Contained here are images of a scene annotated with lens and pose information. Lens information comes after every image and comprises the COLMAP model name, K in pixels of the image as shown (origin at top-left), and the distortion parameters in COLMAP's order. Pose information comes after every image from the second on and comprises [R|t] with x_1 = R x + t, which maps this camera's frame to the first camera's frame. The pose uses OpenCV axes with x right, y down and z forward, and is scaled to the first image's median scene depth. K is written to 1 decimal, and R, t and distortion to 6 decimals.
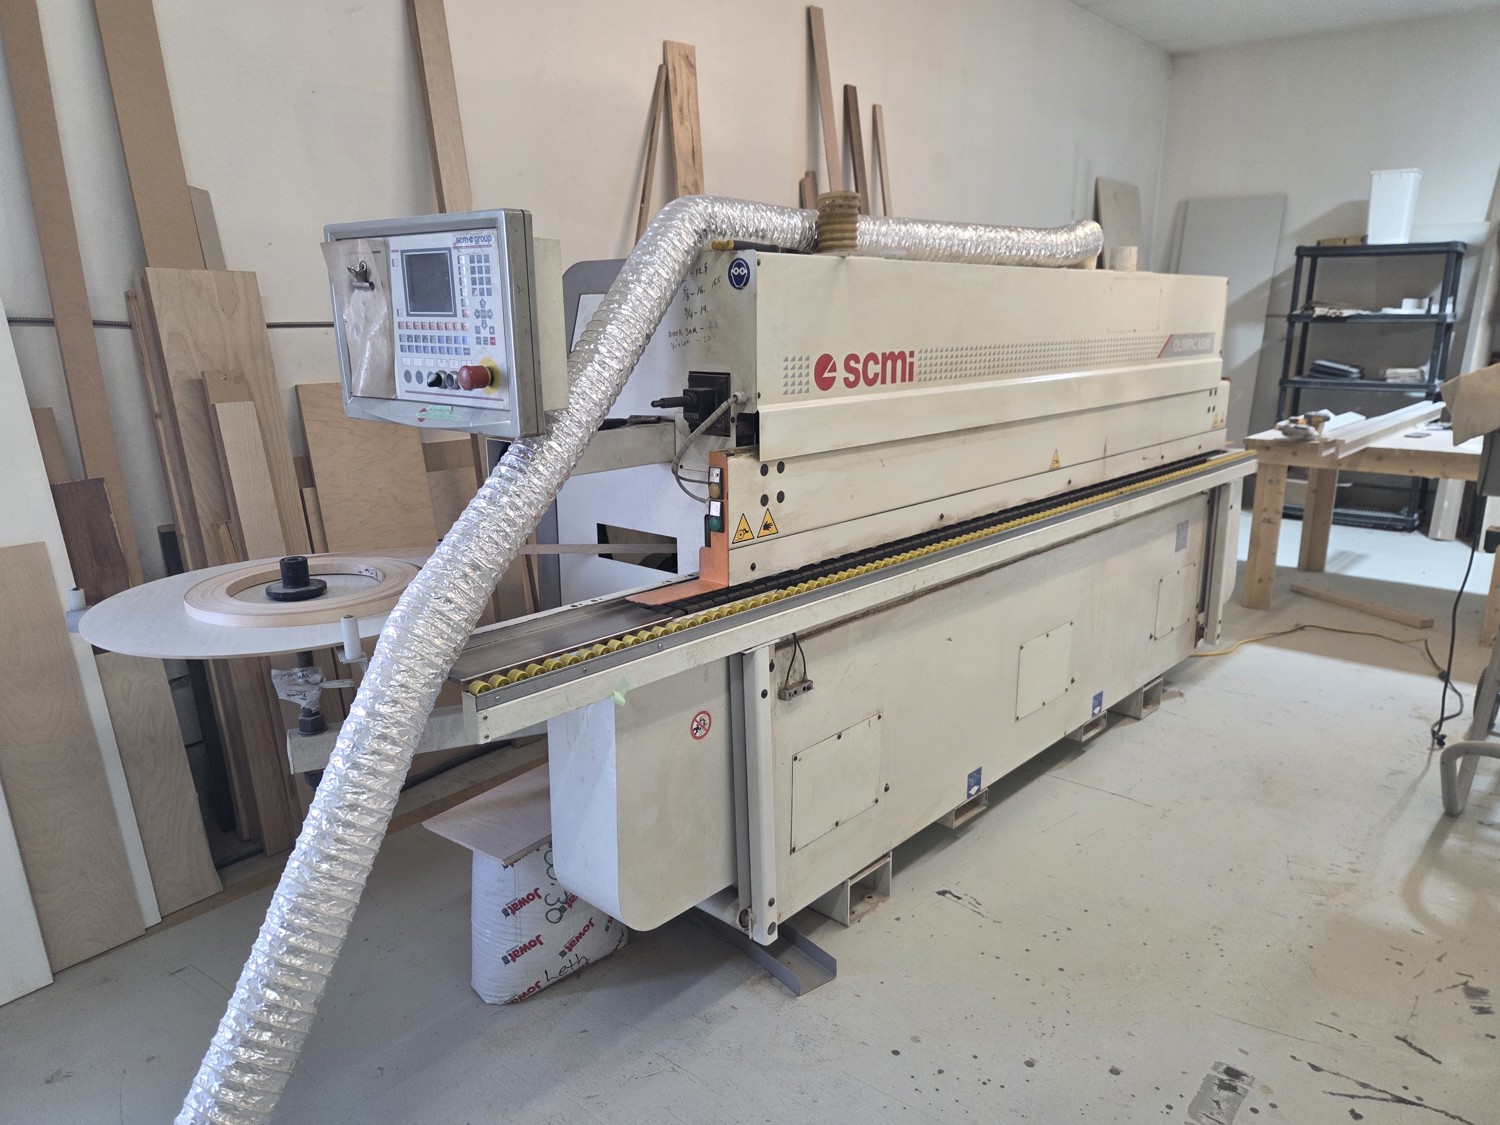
lens RADIAL K [[1016.7, 0, 744.9], [0, 1016.7, 545.1], [0, 0, 1]] dist [0.072331, -0.062854]
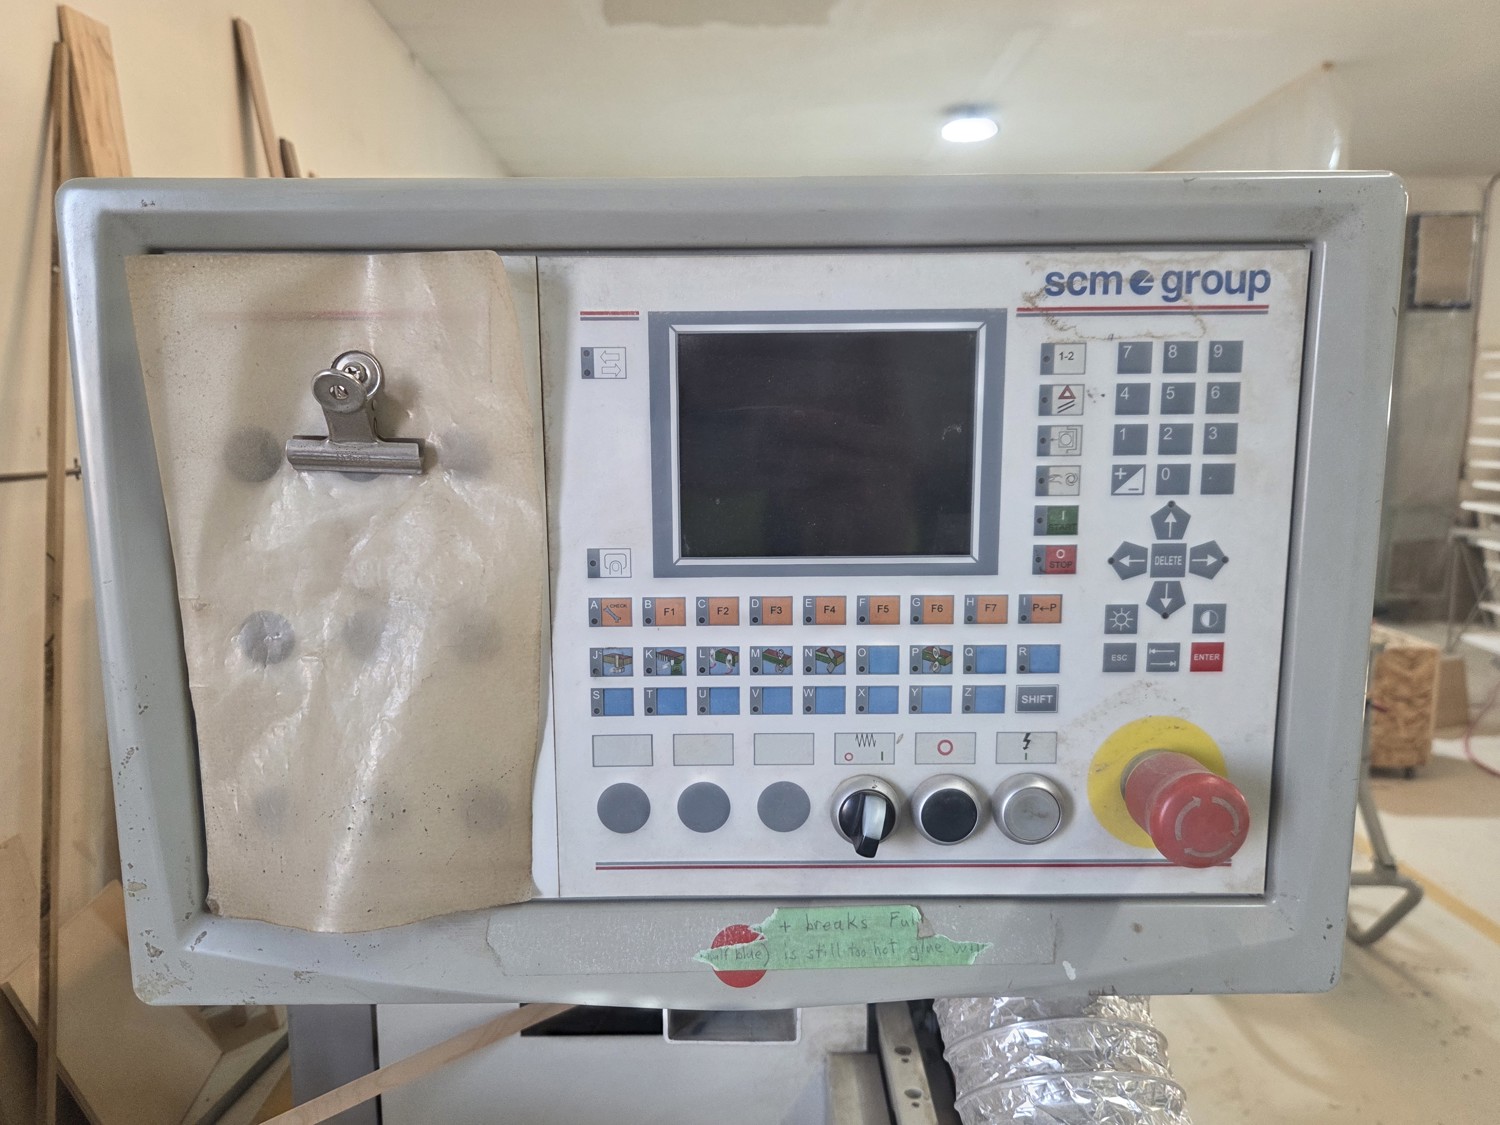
lens RADIAL K [[1030.7, 0, 720.4], [0, 1030.7, 560.3], [0, 0, 1]] dist [0.068641, -0.060218]
pose [[0.764521, -0.087032, 0.638697, -0.477774], [0.149206, 0.987827, -0.043993, -0.214620], [-0.627093, 0.128931, 0.768200, 0.804393]]
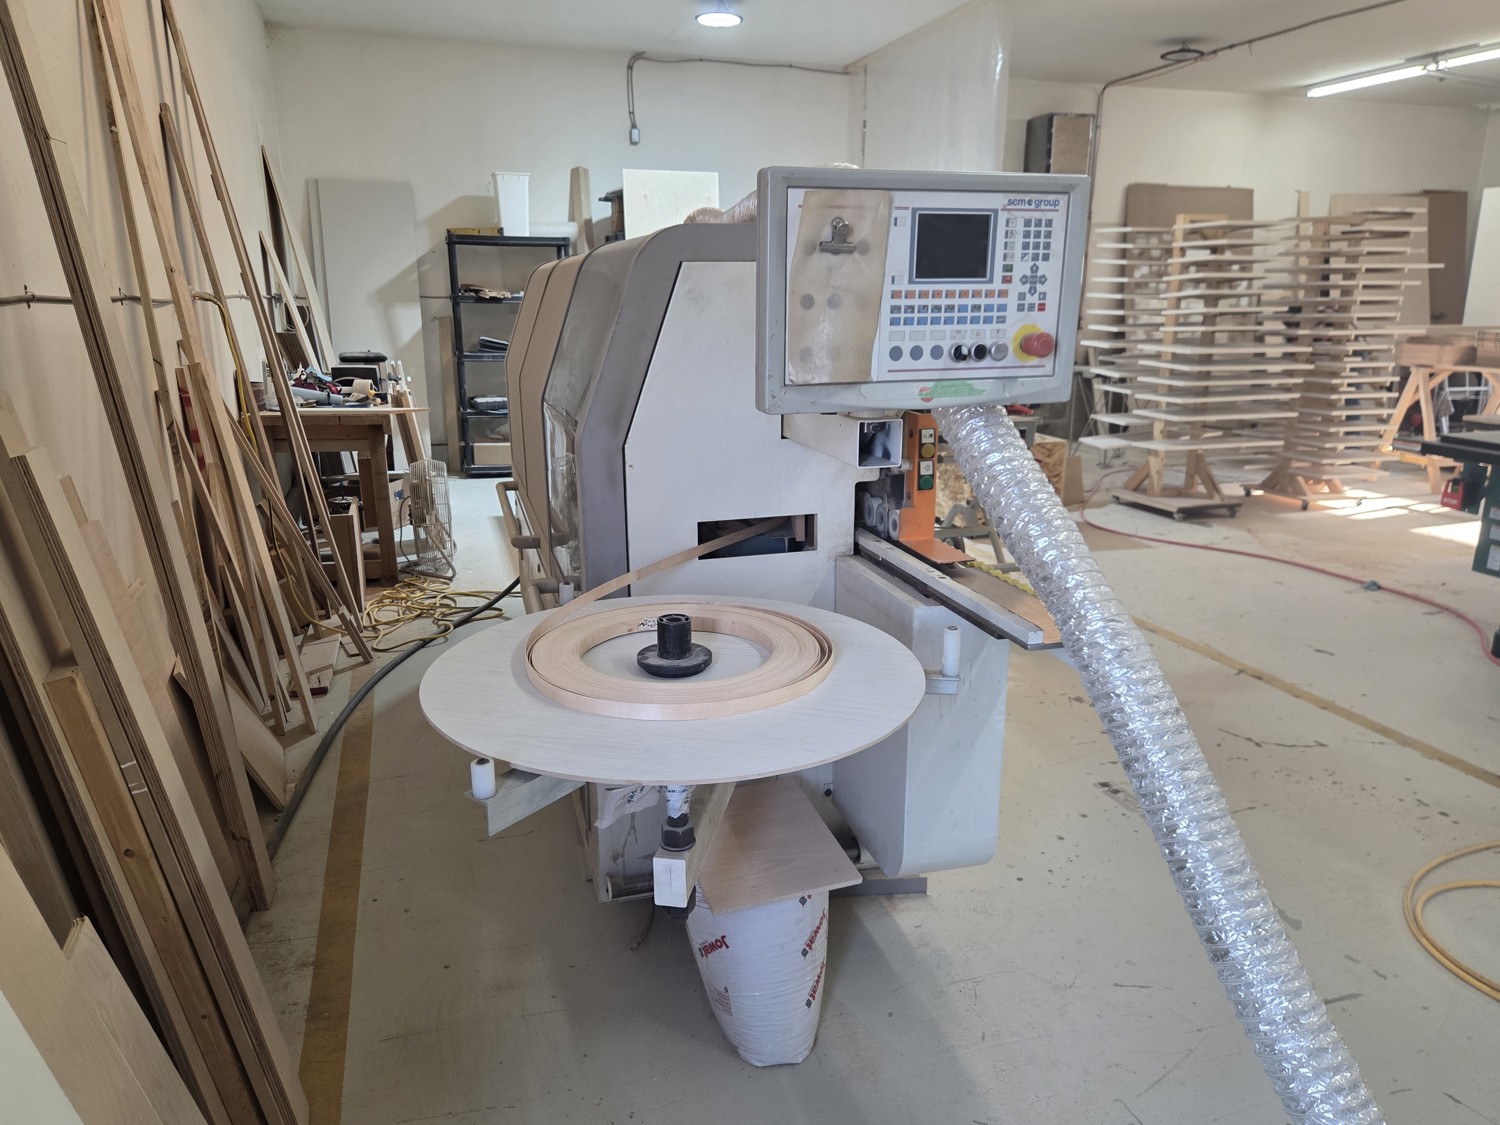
lens RADIAL K [[1030.7, 0, 720.4], [0, 1030.7, 560.3], [0, 0, 1]] dist [0.068641, -0.060218]
pose [[0.546867, -0.209503, 0.810583, -1.194582], [0.188472, 0.974139, 0.124622, -0.133880], [-0.815729, 0.084621, 0.572210, 0.646354]]
